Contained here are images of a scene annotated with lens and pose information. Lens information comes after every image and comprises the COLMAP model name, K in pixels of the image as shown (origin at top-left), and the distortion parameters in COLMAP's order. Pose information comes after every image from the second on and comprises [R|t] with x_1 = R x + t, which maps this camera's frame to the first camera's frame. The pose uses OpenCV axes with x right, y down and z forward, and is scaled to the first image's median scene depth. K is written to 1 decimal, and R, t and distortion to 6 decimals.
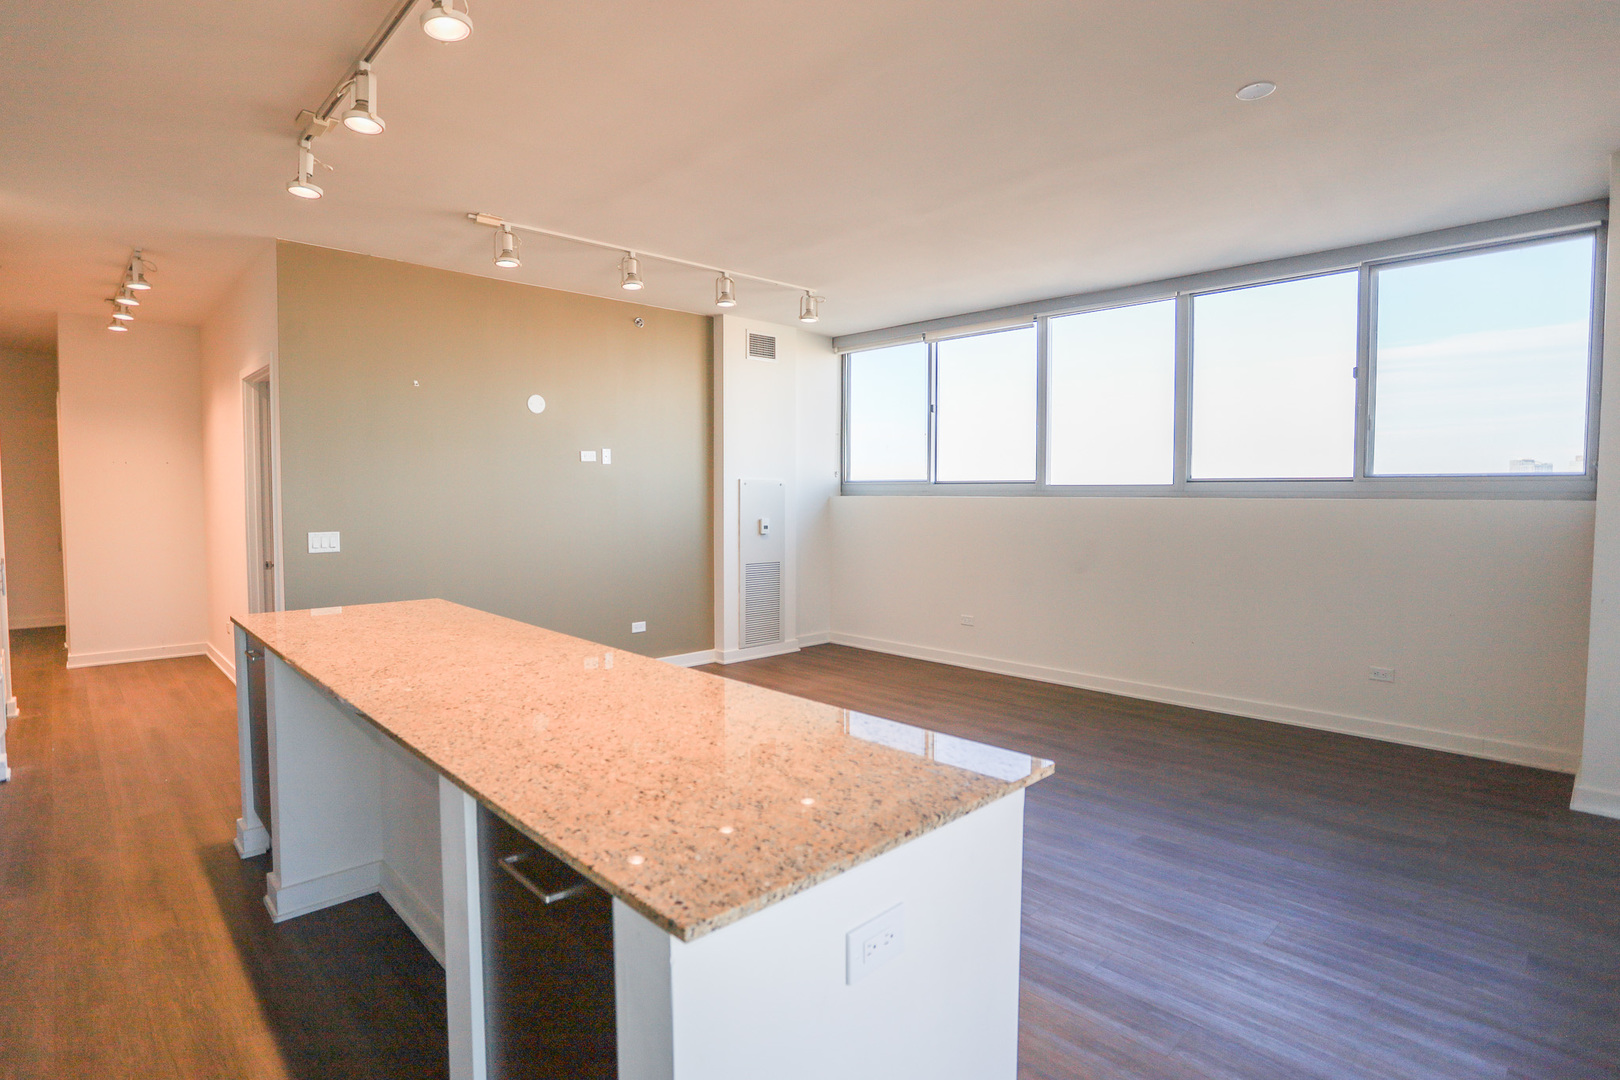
lens RADIAL K [[817.1, 0, 804.7], [0, 817.1, 541.0], [0, 0, 1]] dist [-0.075278, 0.031090]
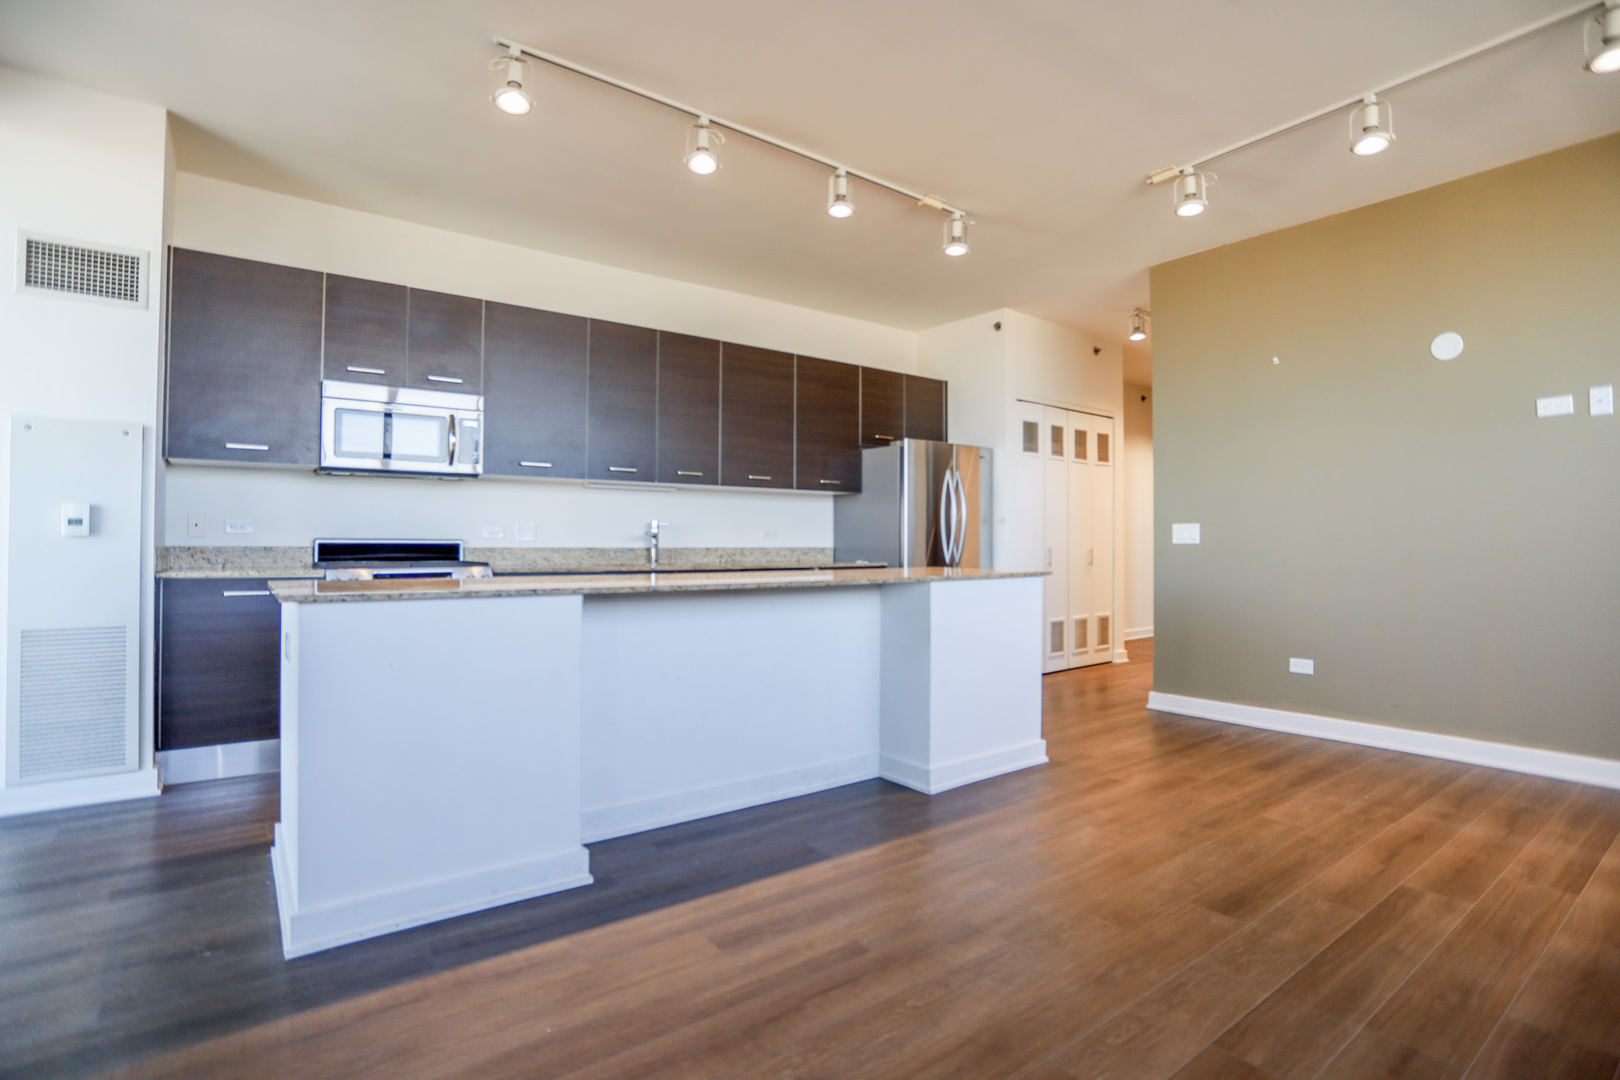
lens RADIAL K [[784.9, 0, 810.0], [0, 784.9, 540.0], [0, 0, 1]] dist [-0.080187, 0.037150]
pose [[-0.117614, -0.007927, -0.993028, 0.513785], [-0.059200, 0.998246, -0.000957, 0.044525], [0.991293, 0.058675, -0.117876, 0.704049]]
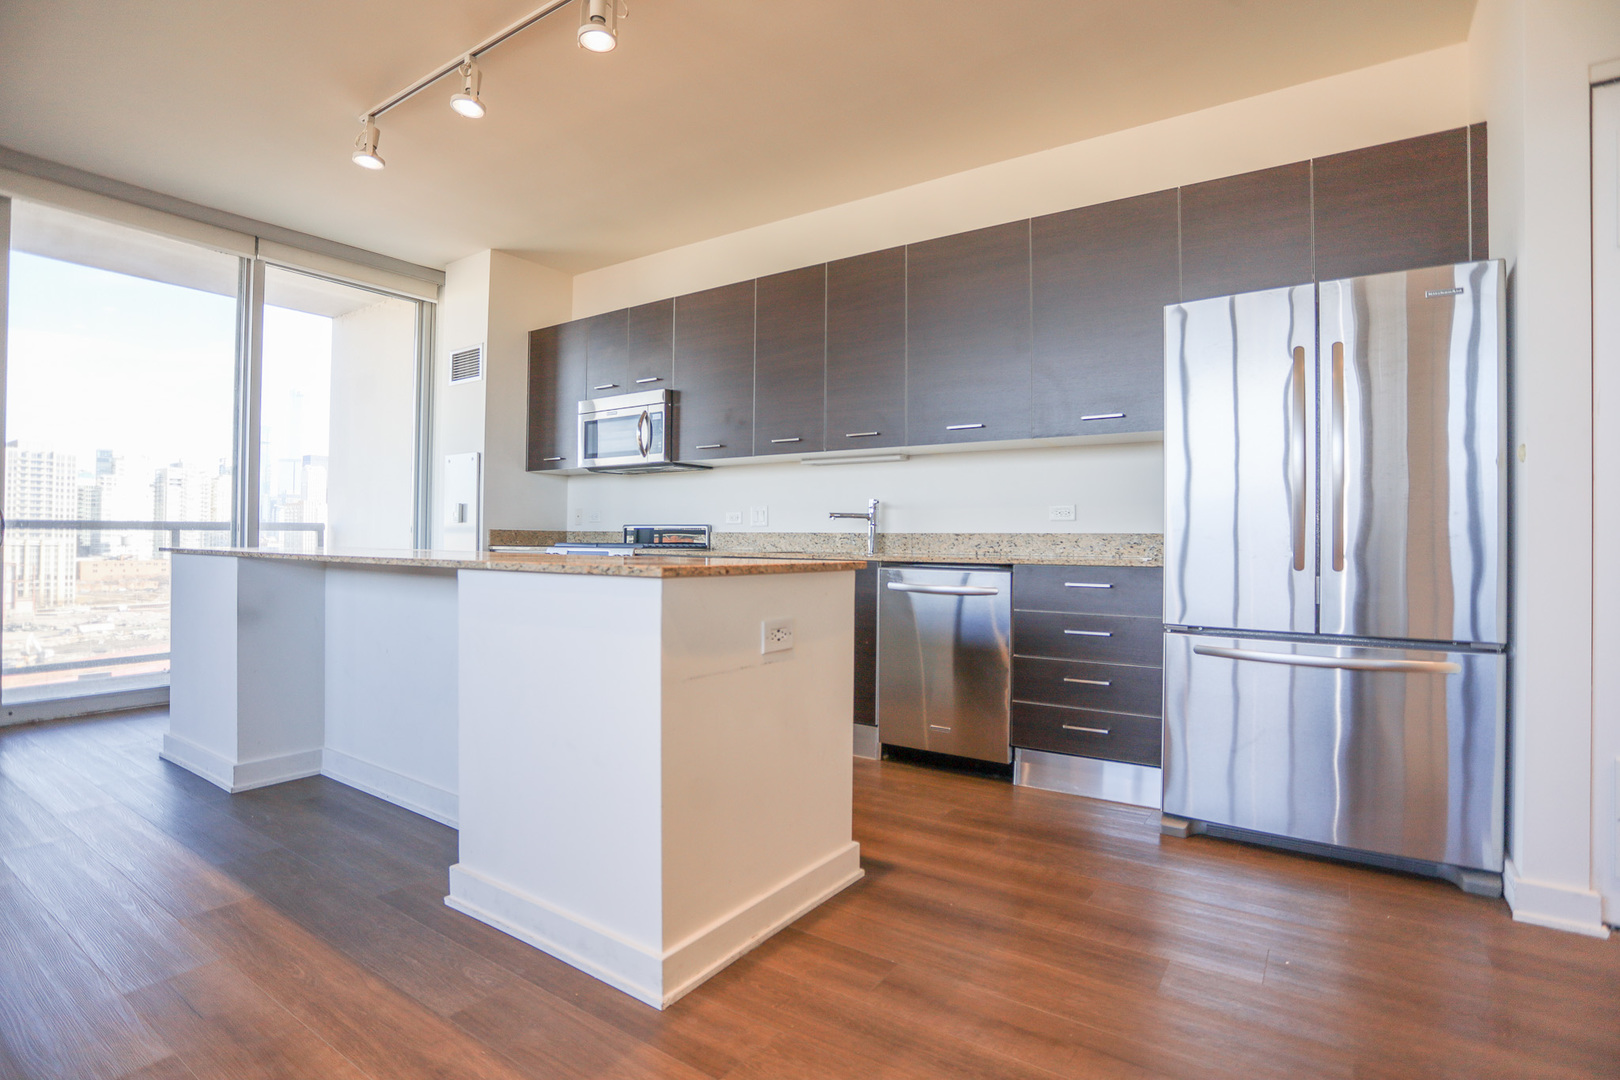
lens RADIAL K [[784.9, 0, 810.0], [0, 784.9, 540.0], [0, 0, 1]] dist [-0.080187, 0.037150]
pose [[-0.978084, -0.010714, -0.207935, -0.387112], [-0.022924, 0.998145, 0.056400, 0.025777], [0.206945, 0.059931, -0.976515, 1.250813]]
